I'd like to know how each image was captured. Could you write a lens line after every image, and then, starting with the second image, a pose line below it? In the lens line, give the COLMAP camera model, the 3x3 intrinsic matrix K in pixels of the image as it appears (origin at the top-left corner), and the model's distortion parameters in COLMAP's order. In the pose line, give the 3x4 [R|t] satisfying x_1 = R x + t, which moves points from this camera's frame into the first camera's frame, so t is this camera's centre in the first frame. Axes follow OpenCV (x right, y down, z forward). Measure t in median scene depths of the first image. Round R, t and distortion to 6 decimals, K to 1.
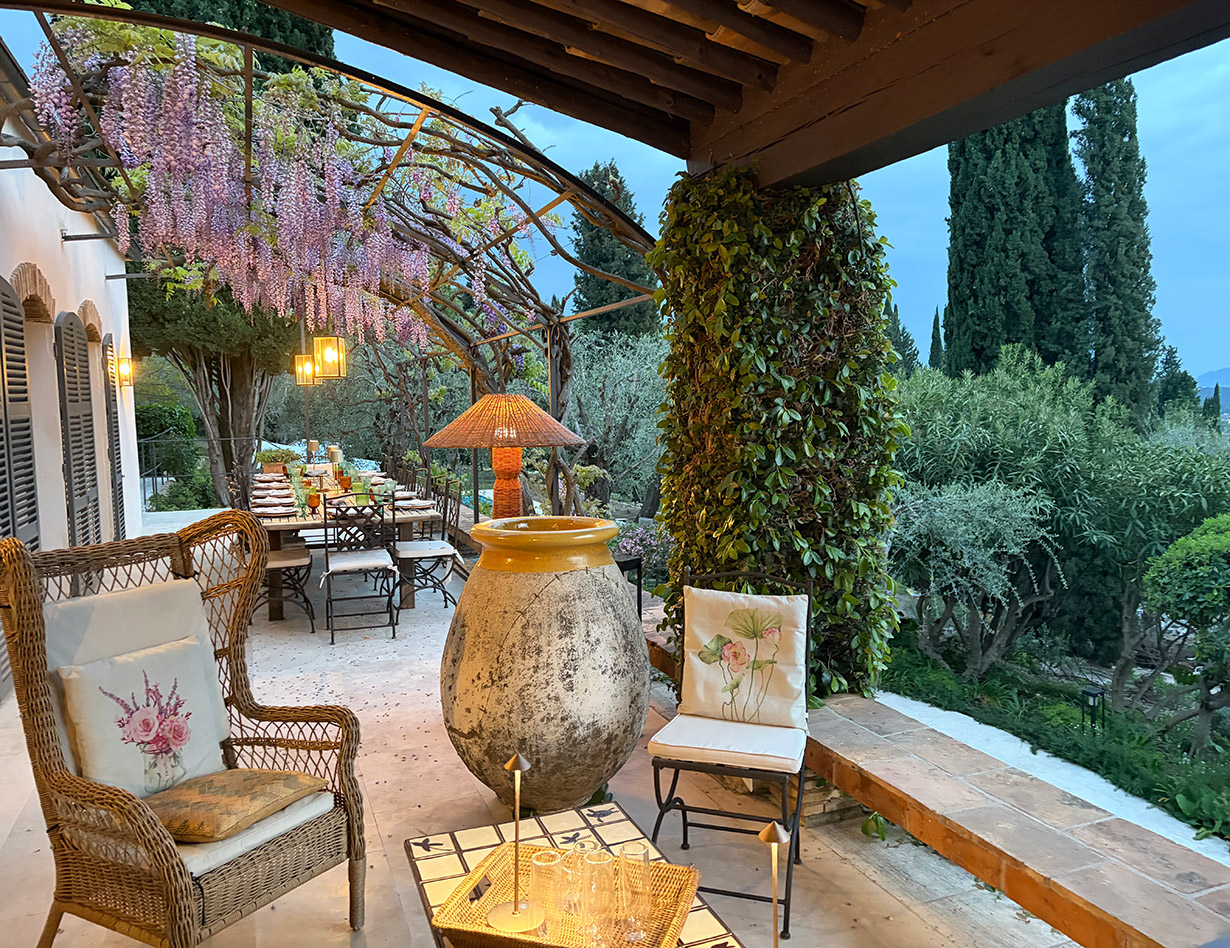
lens RADIAL K [[970.5, 0, 636.1], [0, 970.5, 457.8], [0, 0, 1]] dist [0.077836, -0.207900]
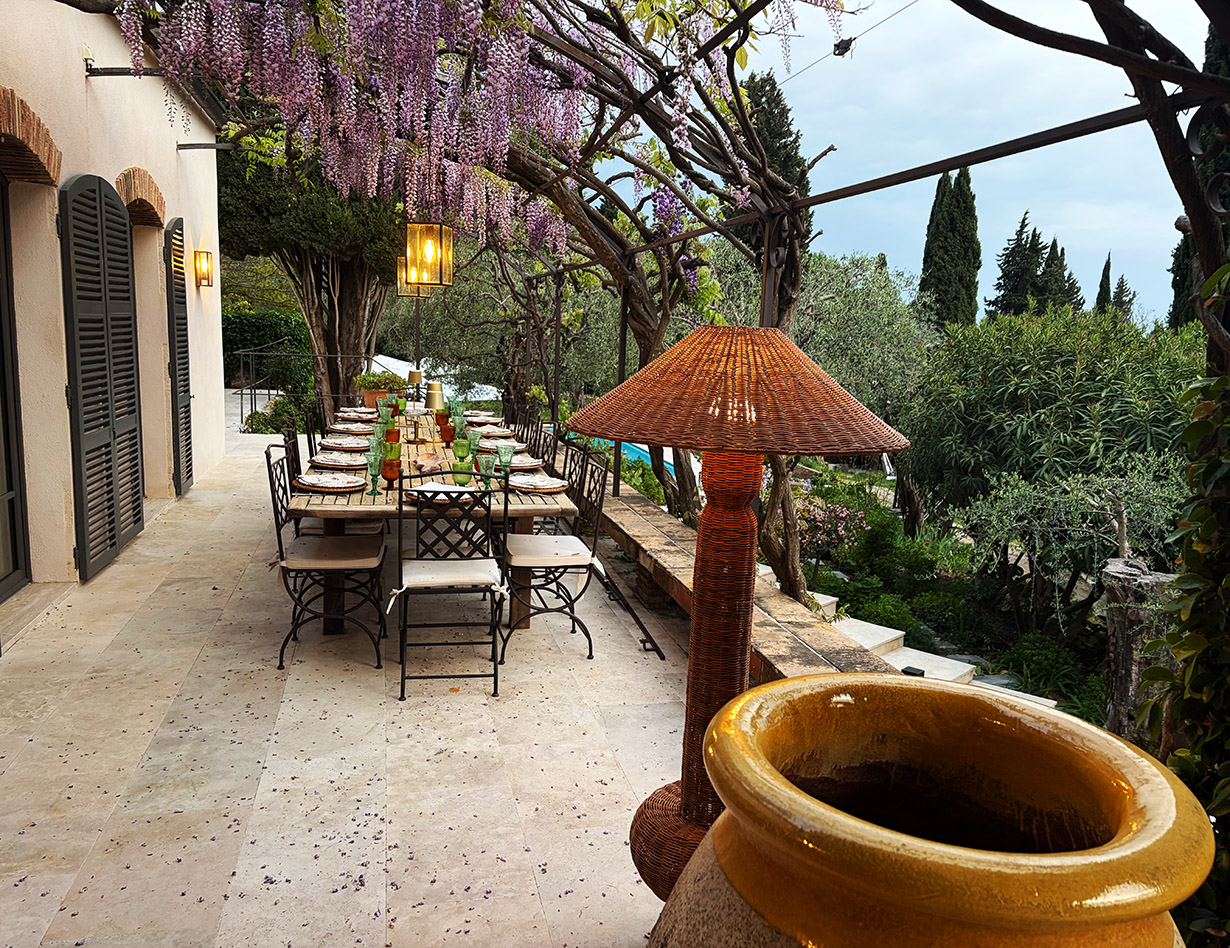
lens RADIAL K [[967.5, 0, 615.0], [0, 967.5, 474.0], [0, 0, 1]] dist [0.041904, -0.055209]
pose [[0.987288, 0.080287, -0.137173, -0.056691], [-0.068095, 0.993486, 0.091375, -0.015039], [0.143616, -0.080872, 0.986324, 0.236427]]
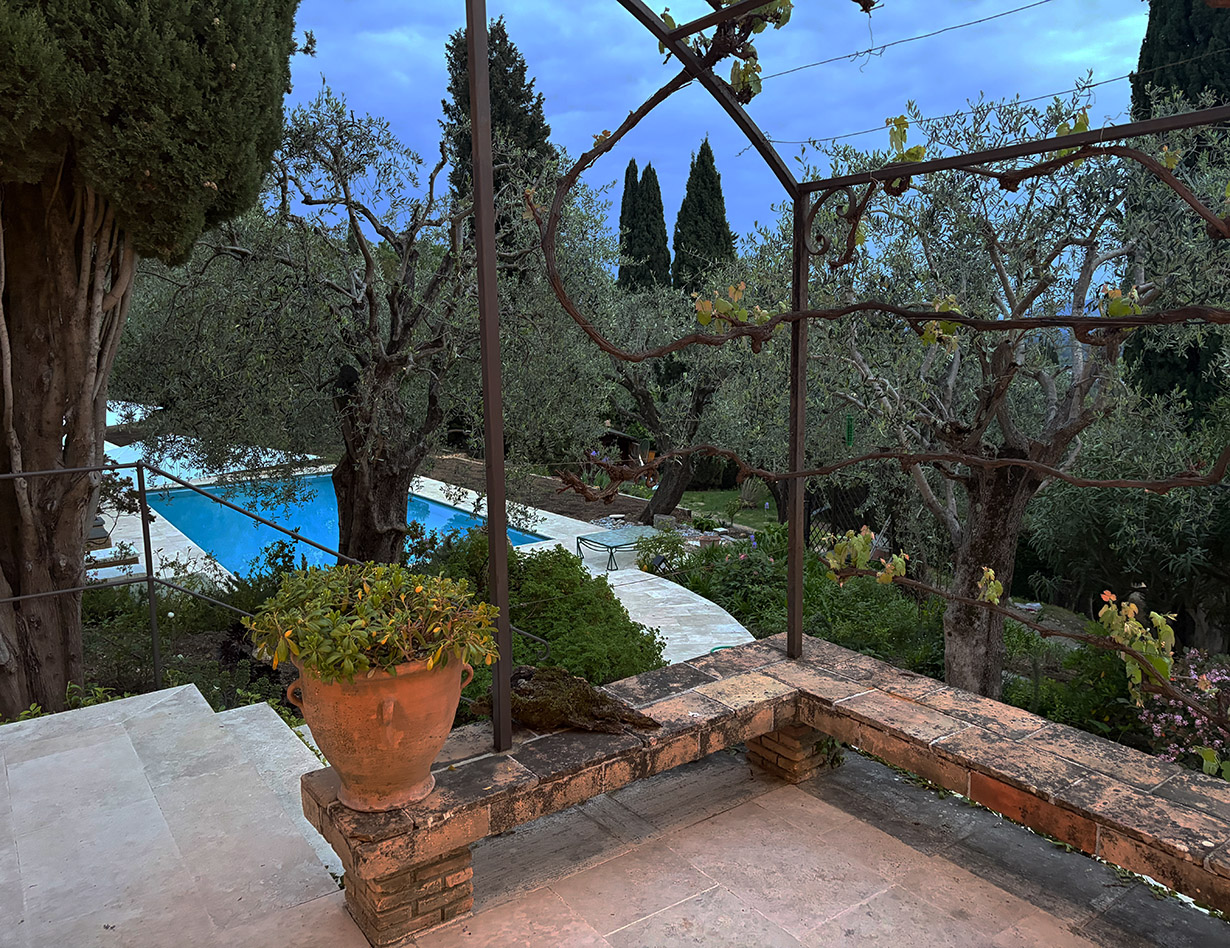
lens RADIAL K [[967.5, 0, 615.0], [0, 967.5, 474.0], [0, 0, 1]] dist [0.041904, -0.055209]
pose [[0.979397, -0.014612, 0.201413, -0.413055], [-0.001595, 0.996788, 0.080074, -0.056966], [-0.201936, -0.078746, 0.976228, 0.937824]]
